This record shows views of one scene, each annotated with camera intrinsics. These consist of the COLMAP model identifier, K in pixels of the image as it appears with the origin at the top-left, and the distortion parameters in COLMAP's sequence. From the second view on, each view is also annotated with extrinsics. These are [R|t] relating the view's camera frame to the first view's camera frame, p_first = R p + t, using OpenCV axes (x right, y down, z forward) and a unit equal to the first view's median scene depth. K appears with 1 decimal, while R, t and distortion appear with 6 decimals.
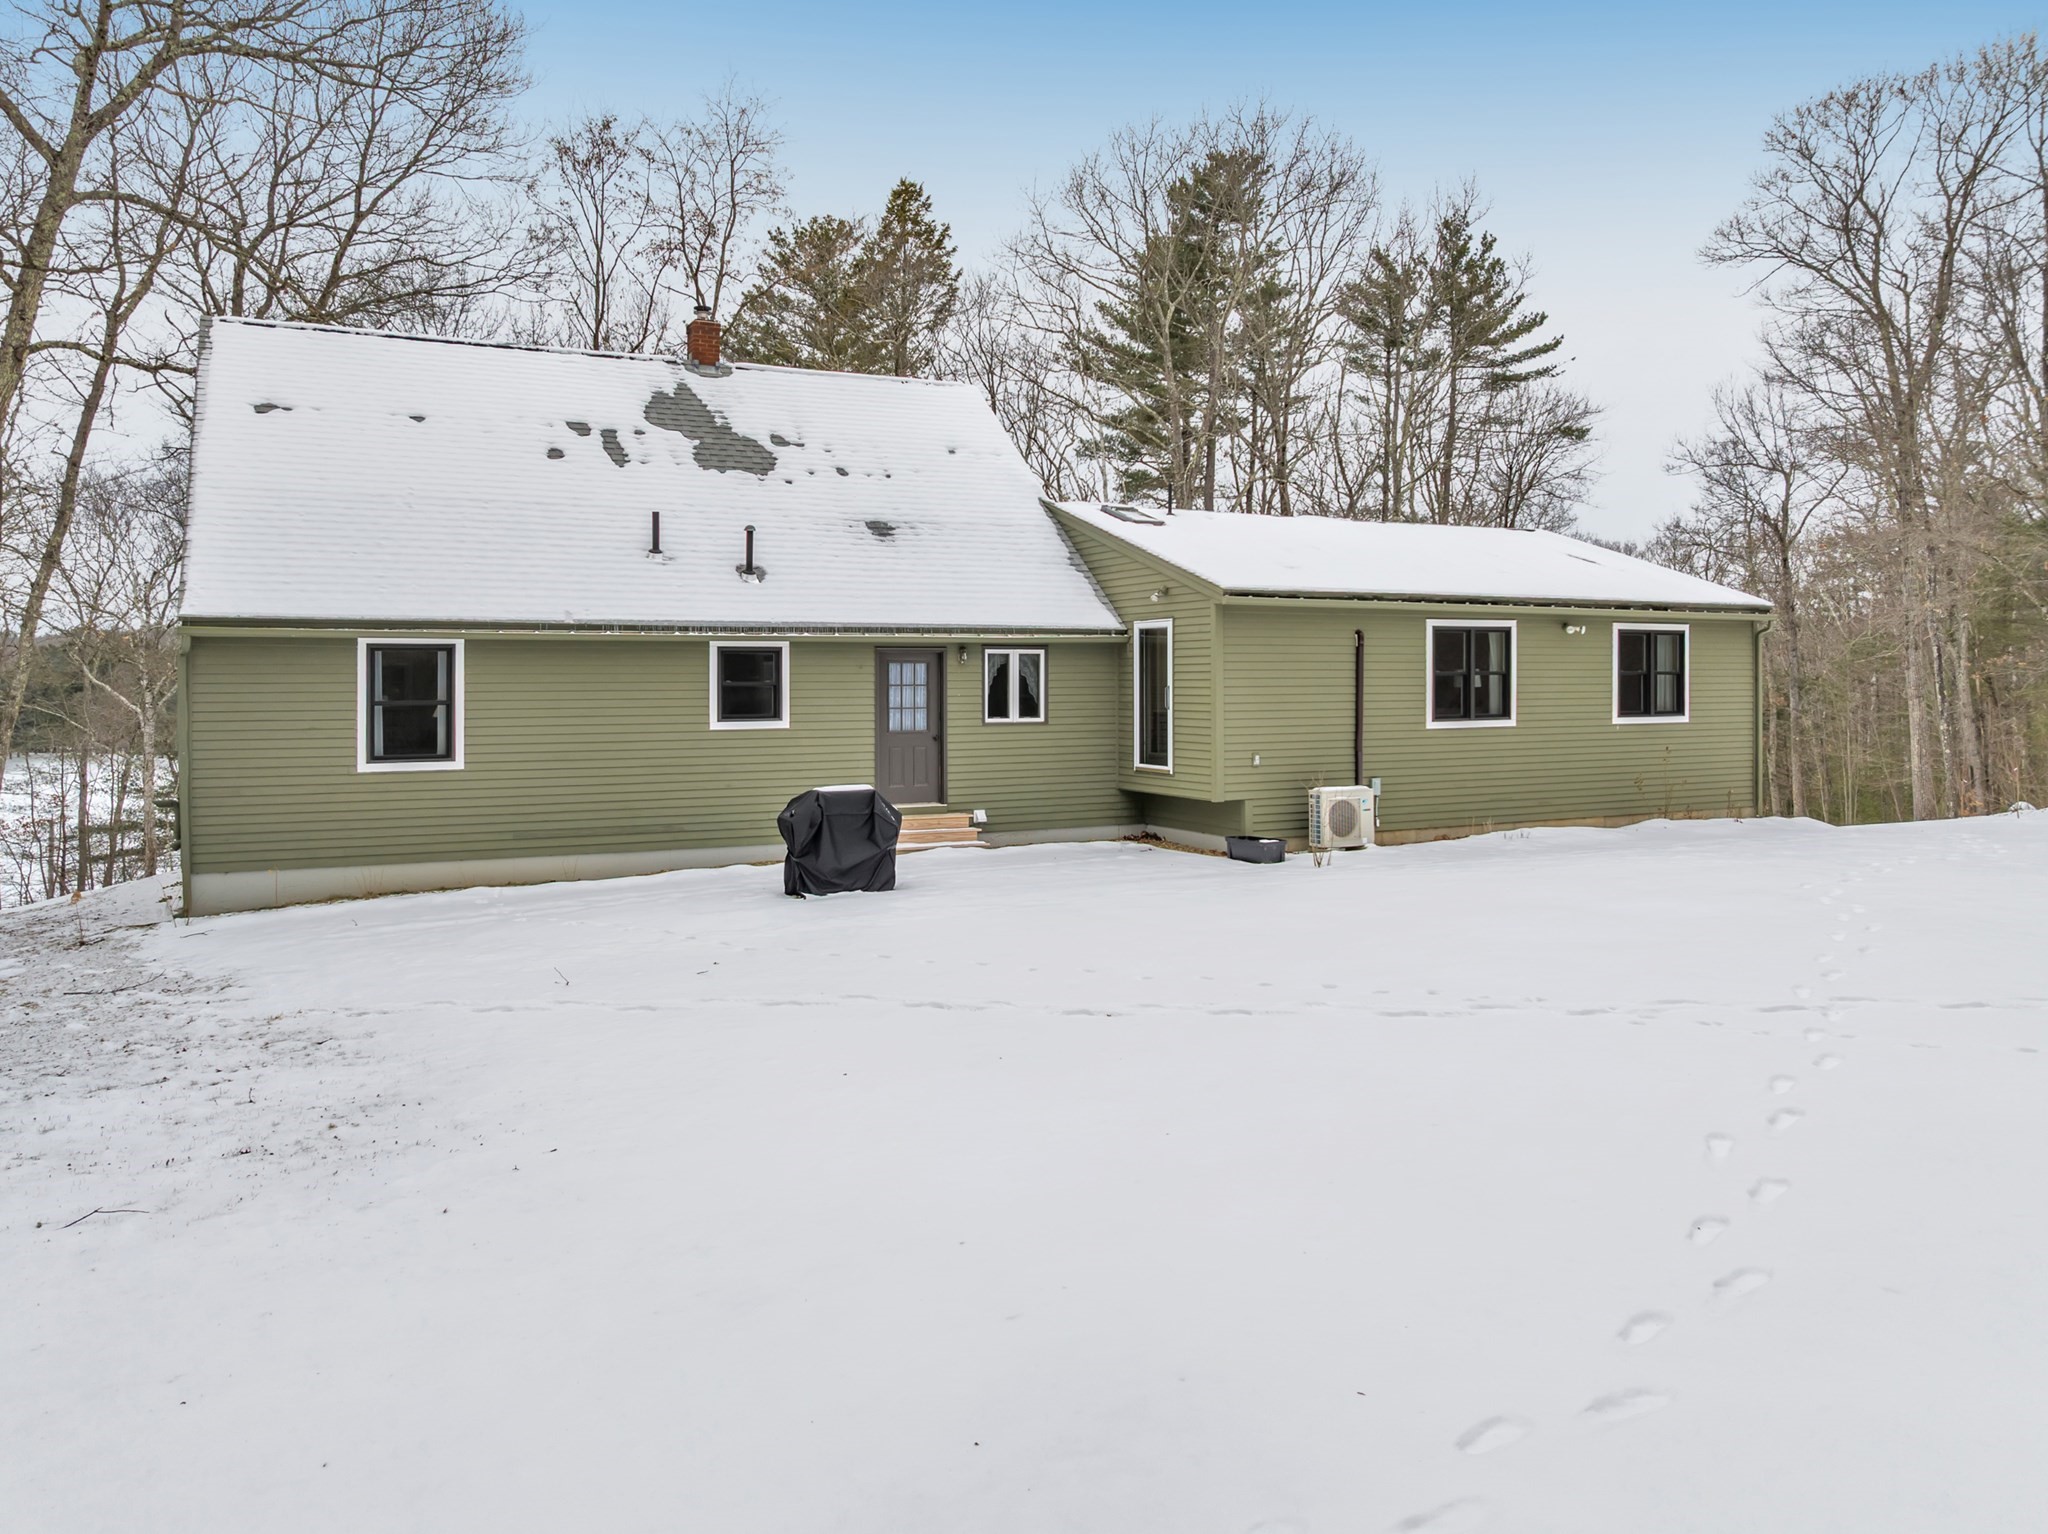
lens RADIAL K [[1467.6, 0, 1013.9], [0, 1467.6, 756.1], [0, 0, 1]] dist [-0.041259, -0.001353]
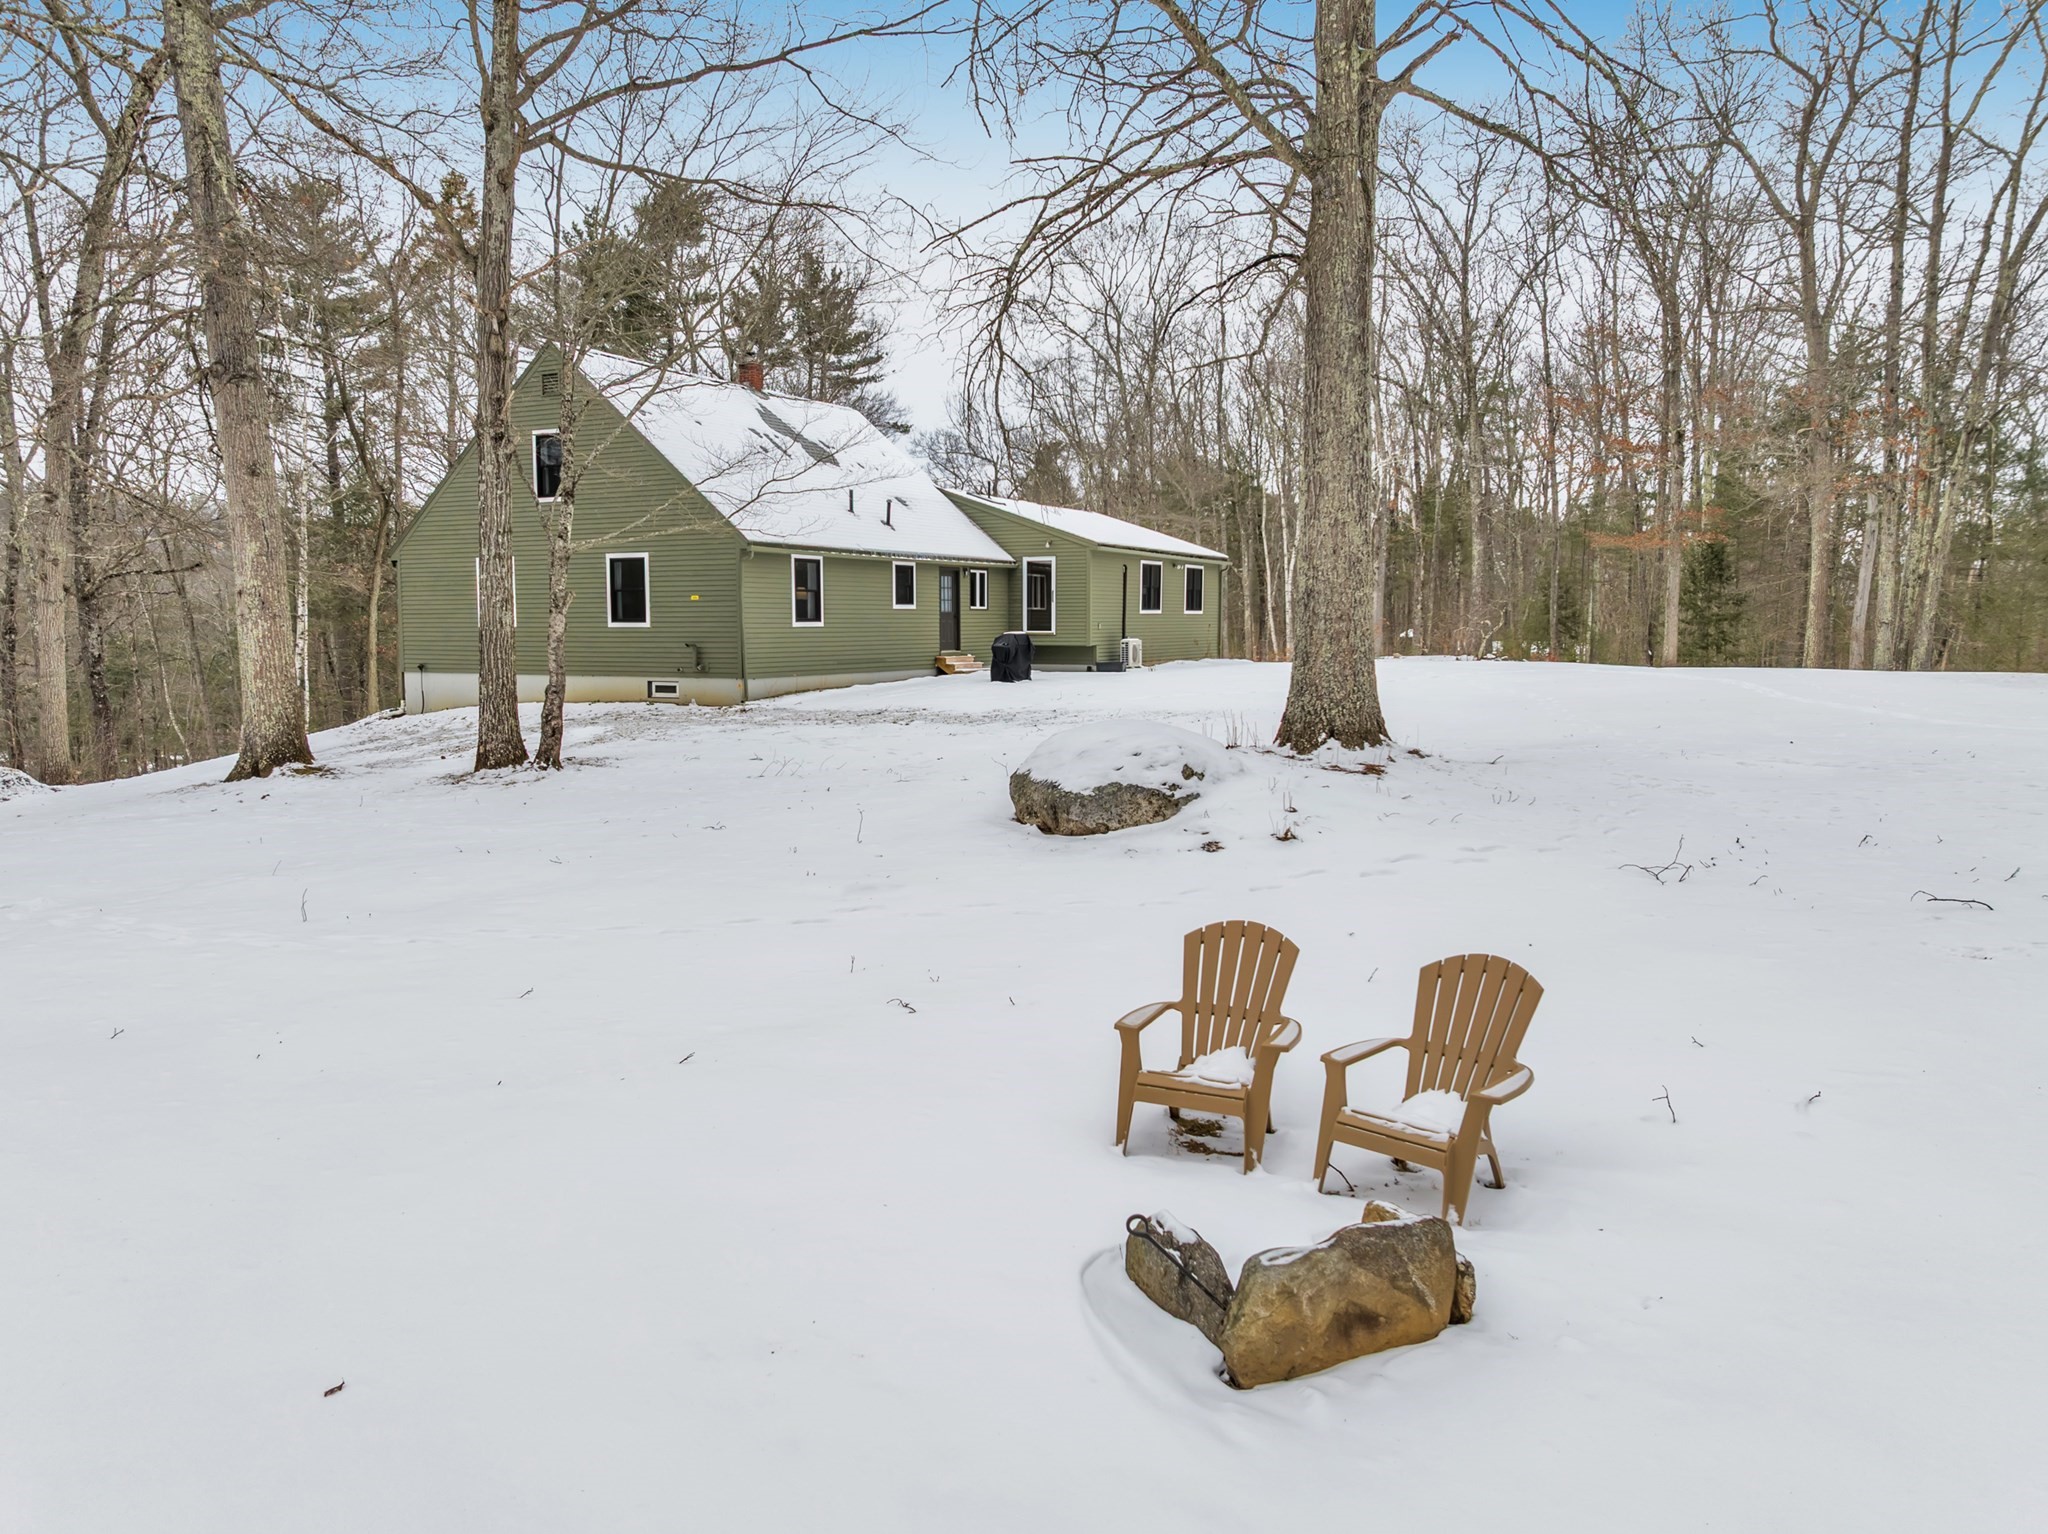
lens RADIAL K [[1467.6, 0, 1013.9], [0, 1467.6, 756.1], [0, 0, 1]] dist [-0.041259, -0.001353]
pose [[0.784354, -0.053379, 0.618013, -1.148706], [0.022752, 0.998096, 0.057331, 0.059508], [-0.619896, -0.030907, 0.784075, -0.525319]]
